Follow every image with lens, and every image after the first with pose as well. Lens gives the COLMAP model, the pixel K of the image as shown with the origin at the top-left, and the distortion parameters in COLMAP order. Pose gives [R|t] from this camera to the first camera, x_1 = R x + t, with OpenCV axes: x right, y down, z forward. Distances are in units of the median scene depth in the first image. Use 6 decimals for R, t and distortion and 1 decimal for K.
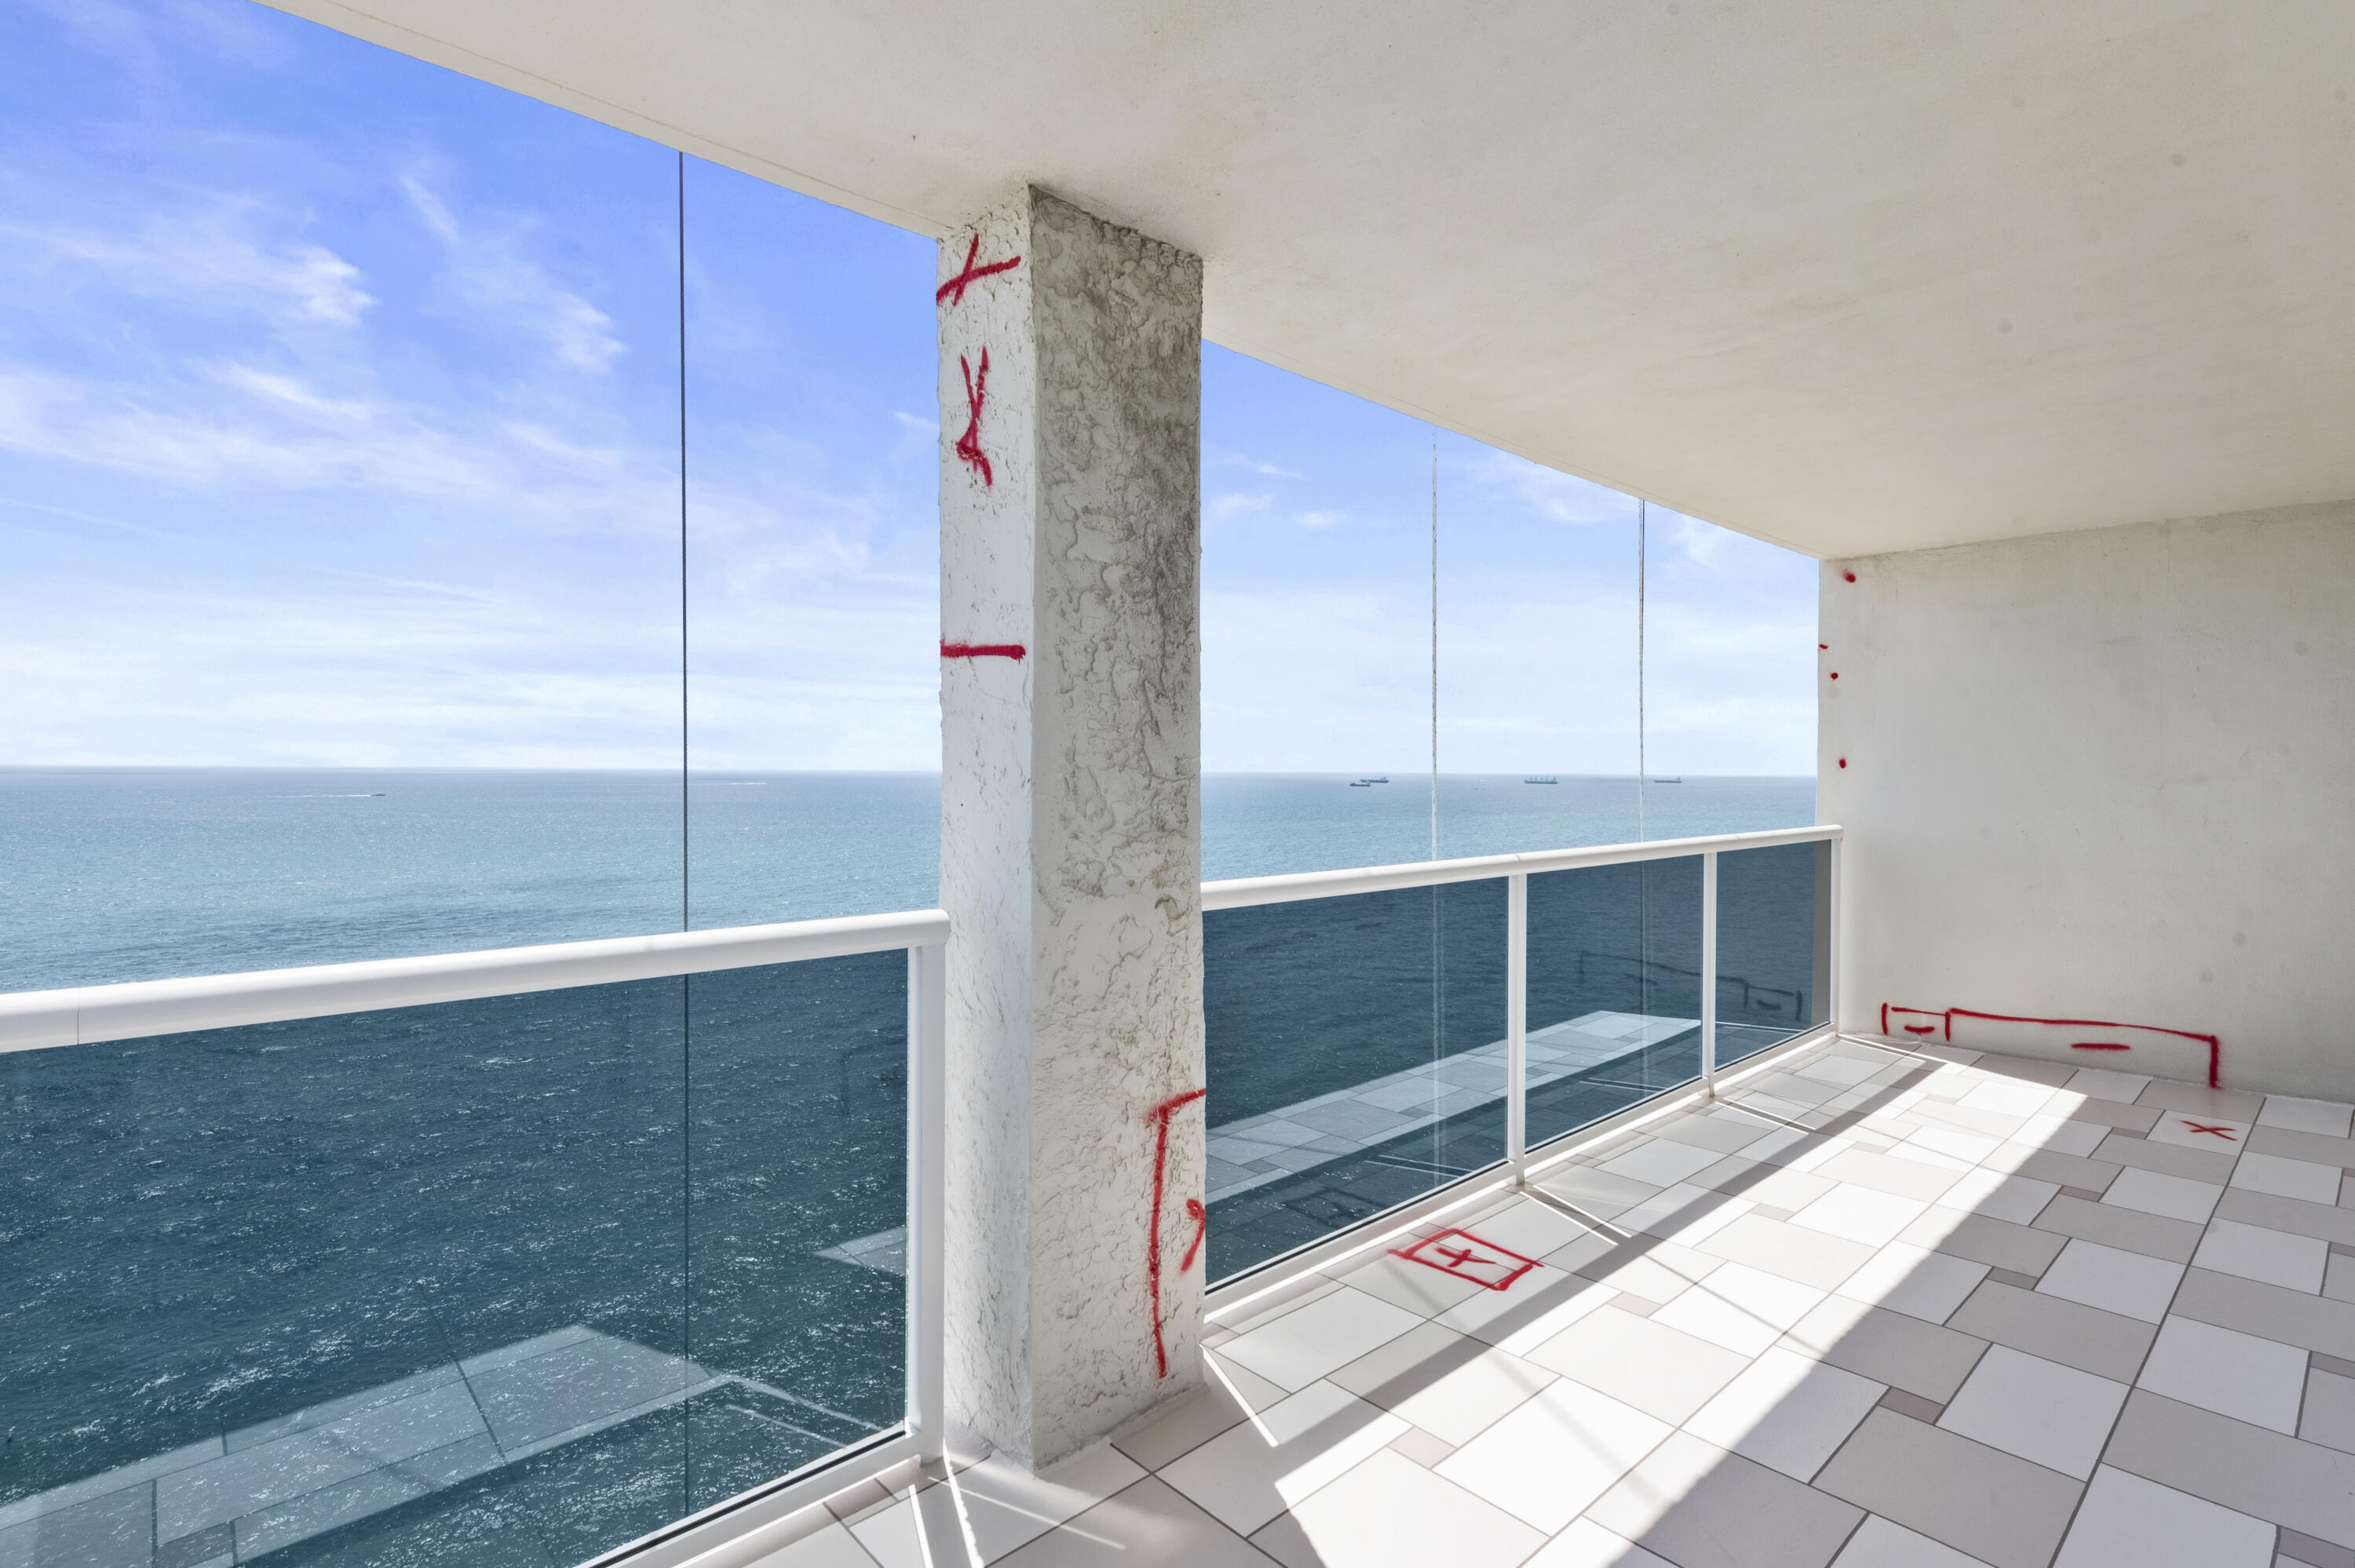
lens RADIAL K [[1115.3, 0, 1177.5], [0, 1115.3, 784.0], [0, 0, 1]] dist [0.023832, -0.000759]
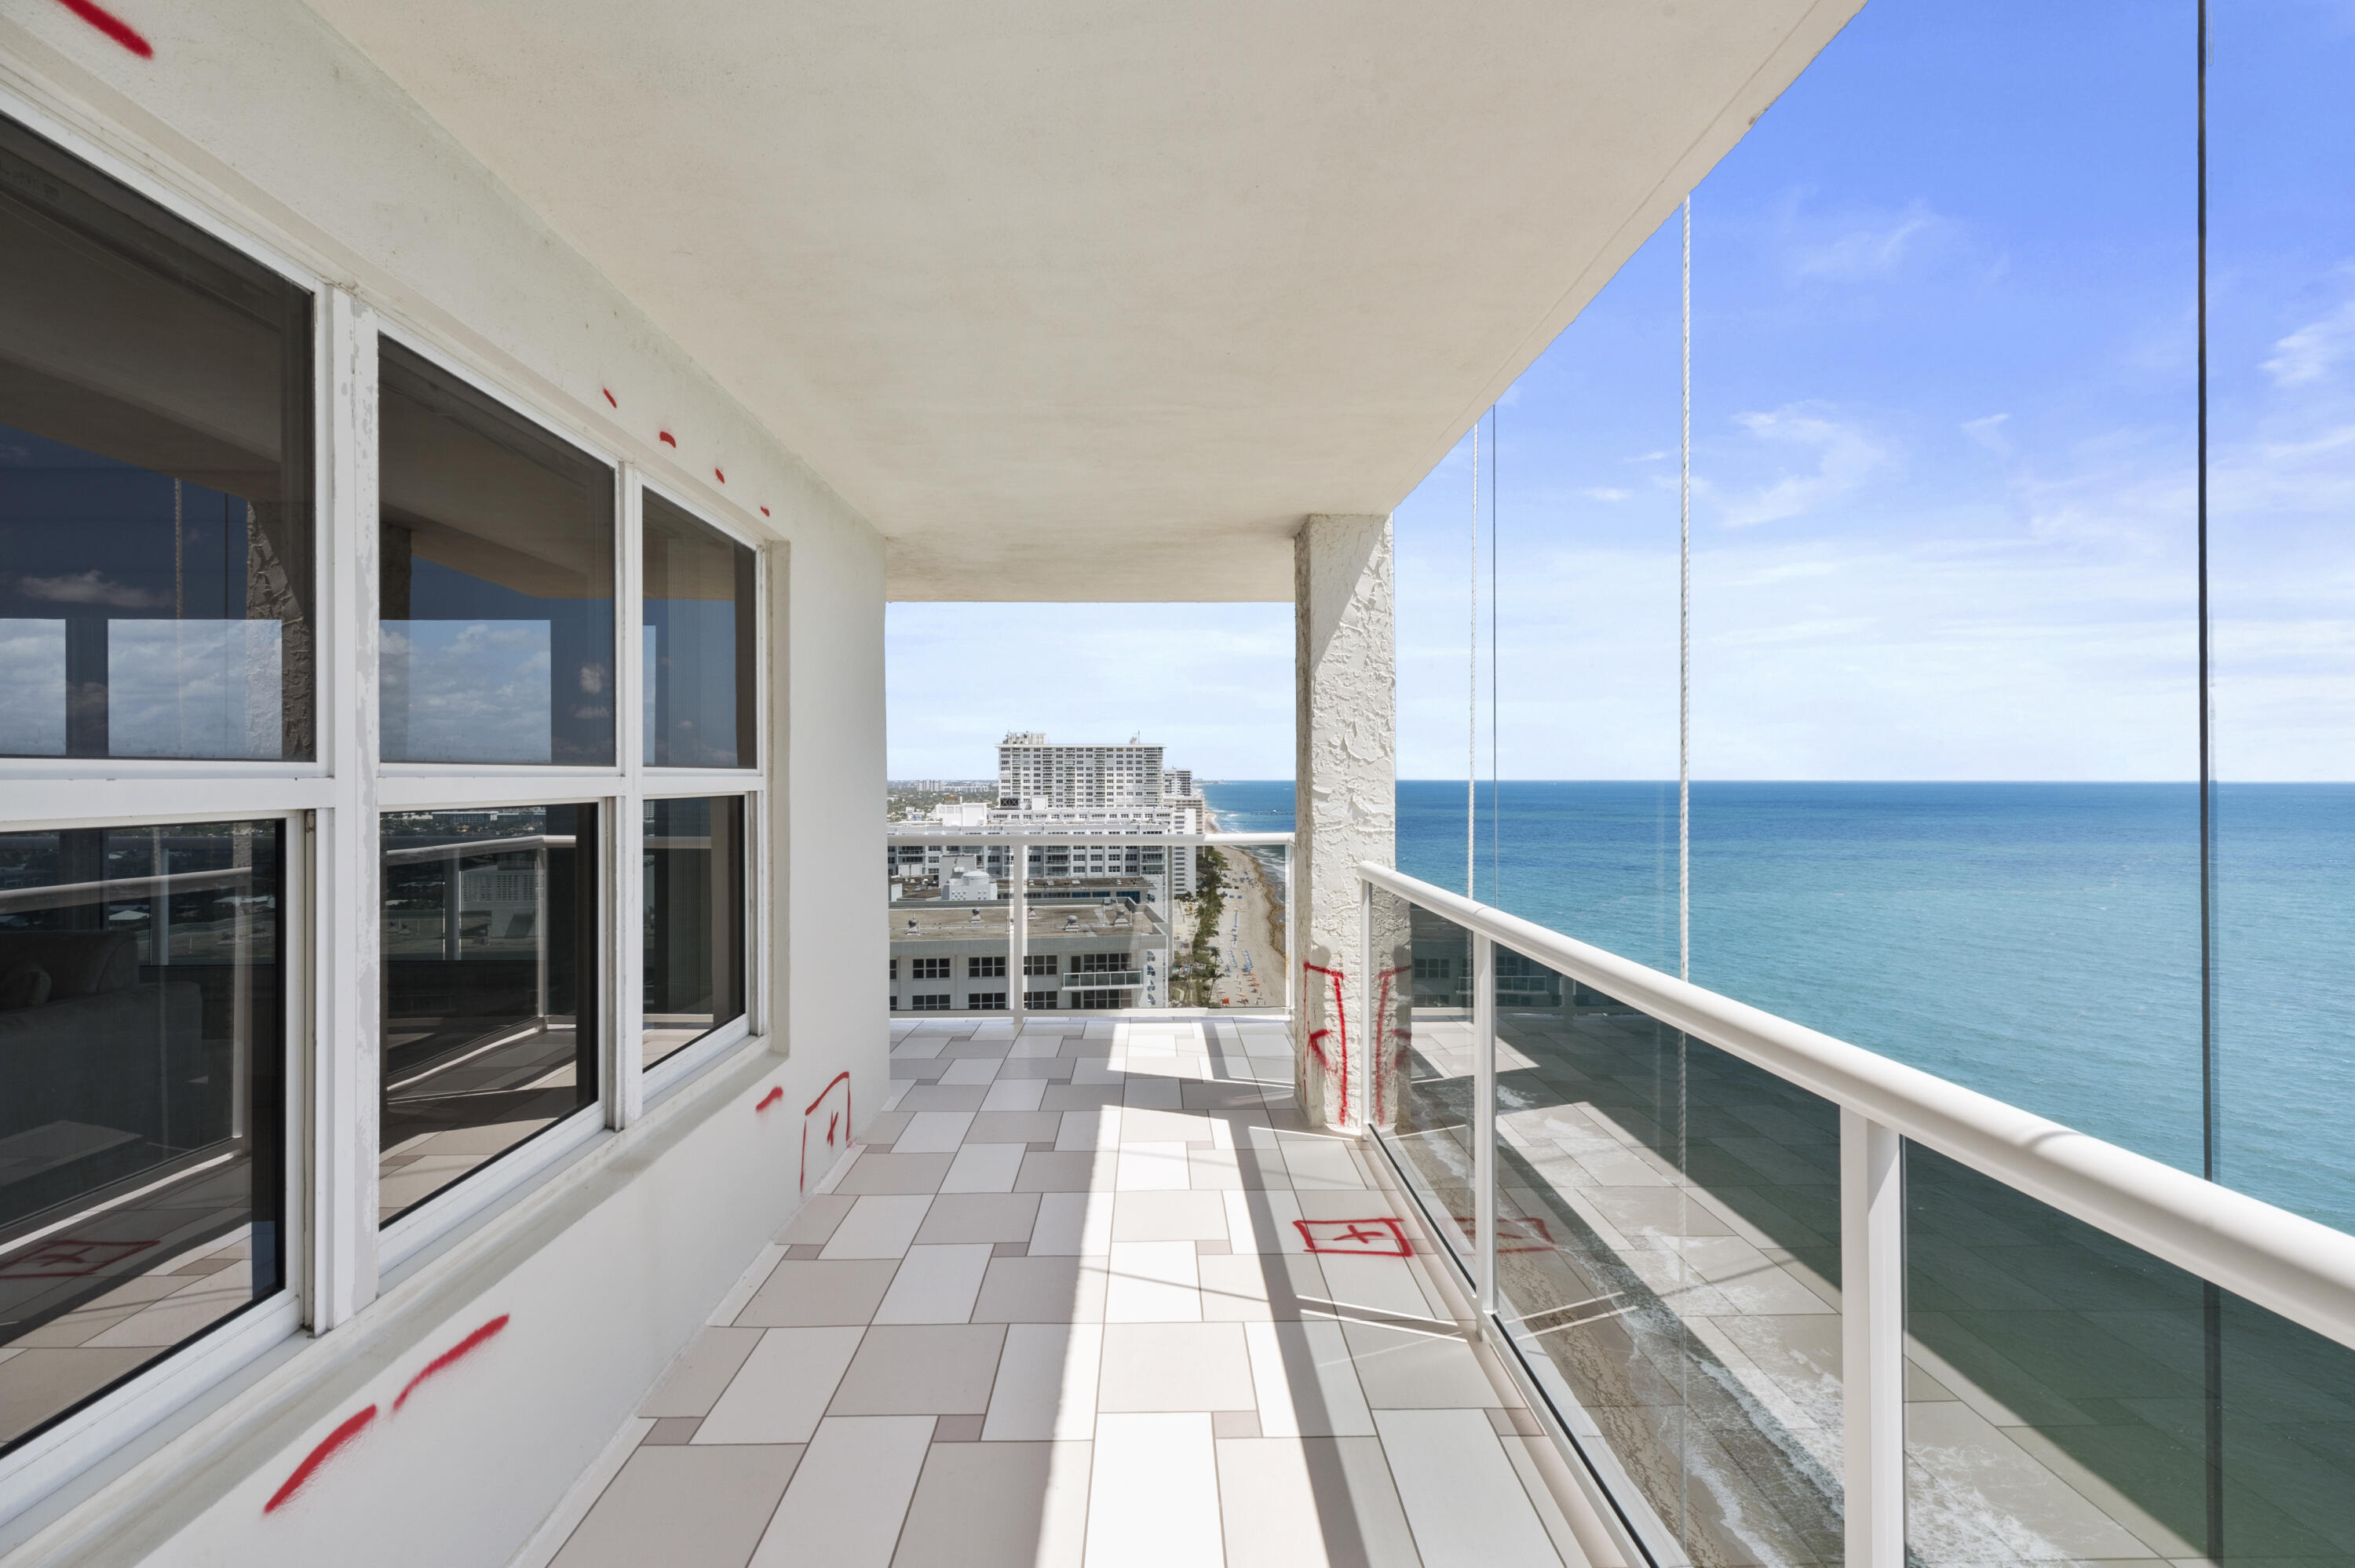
lens RADIAL K [[1115.3, 0, 1177.5], [0, 1115.3, 784.0], [0, 0, 1]] dist [0.023832, -0.000759]
pose [[-0.652924, 0.014440, -0.757285, 1.231190], [0.002687, 0.999856, 0.016749, -0.044898], [0.757418, 0.008901, -0.652869, 1.619507]]
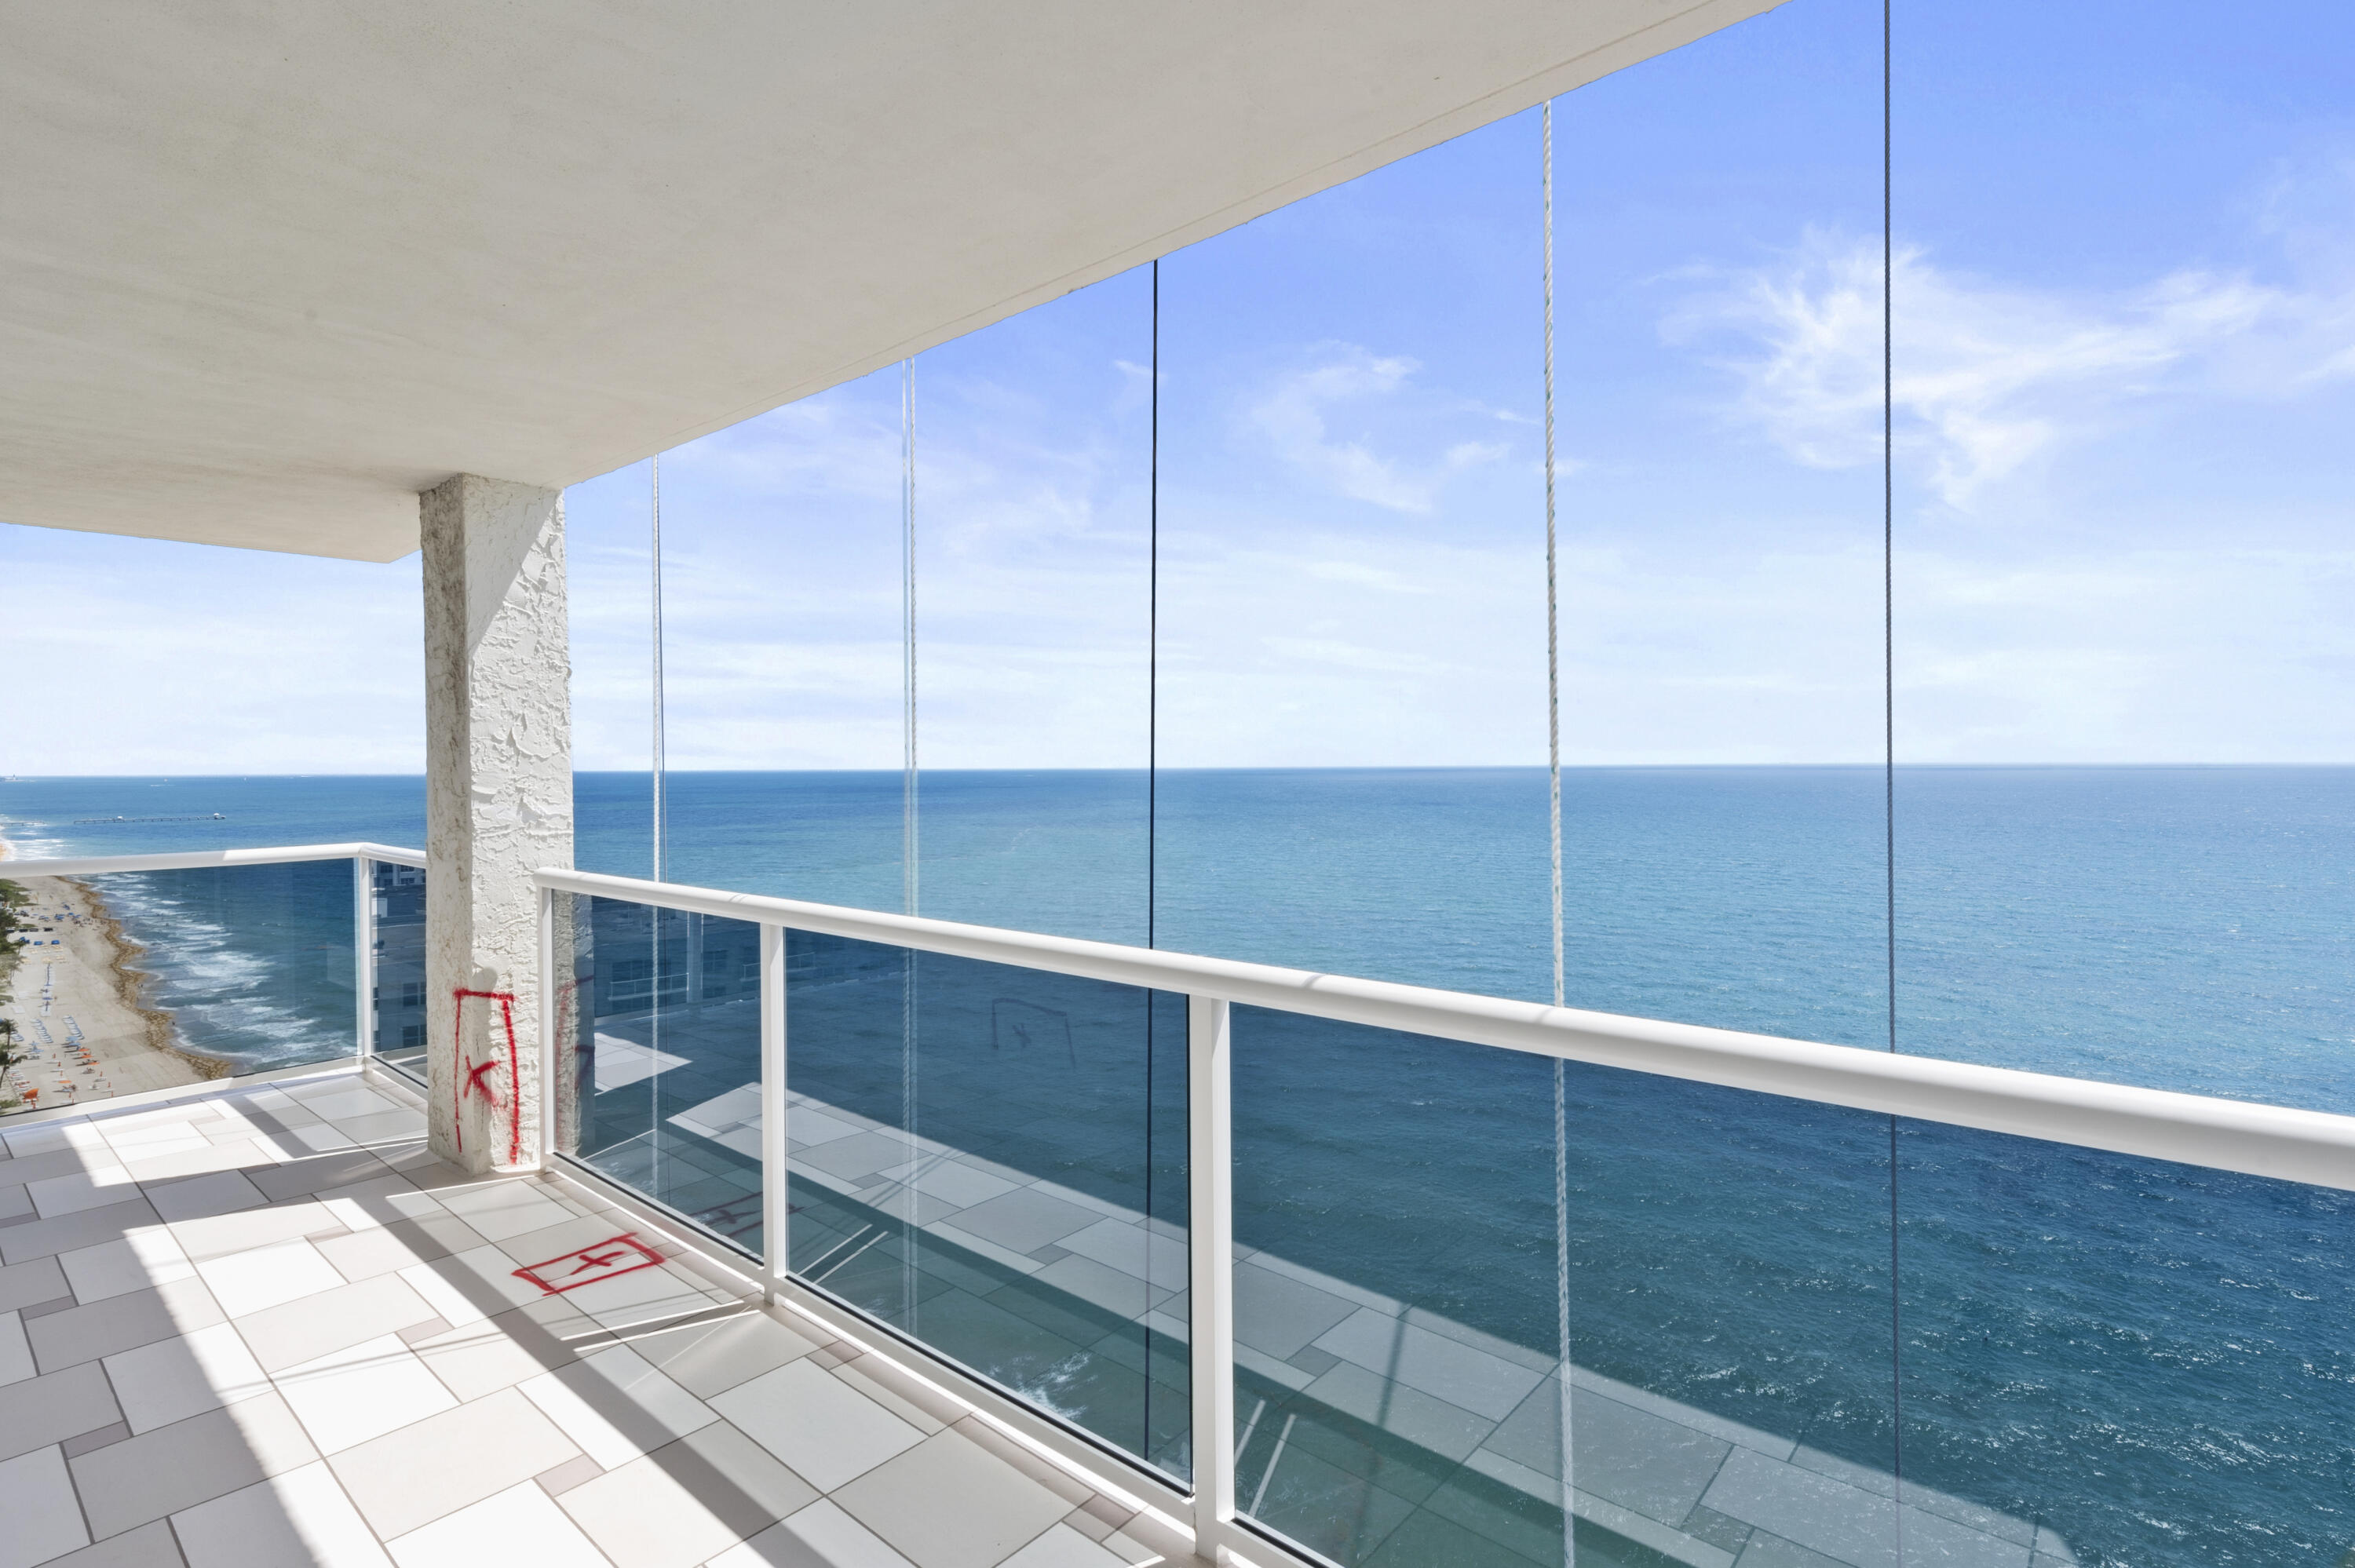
lens RADIAL K [[1128.8, 0, 1177.5], [0, 1128.8, 784.0], [0, 0, 1]] dist [-0.001372, -0.000458]
pose [[0.124303, 0.027974, -0.991850, 1.385084], [0.002609, 0.999590, 0.028519, -0.054392], [0.992241, -0.006133, 0.124179, 1.441877]]
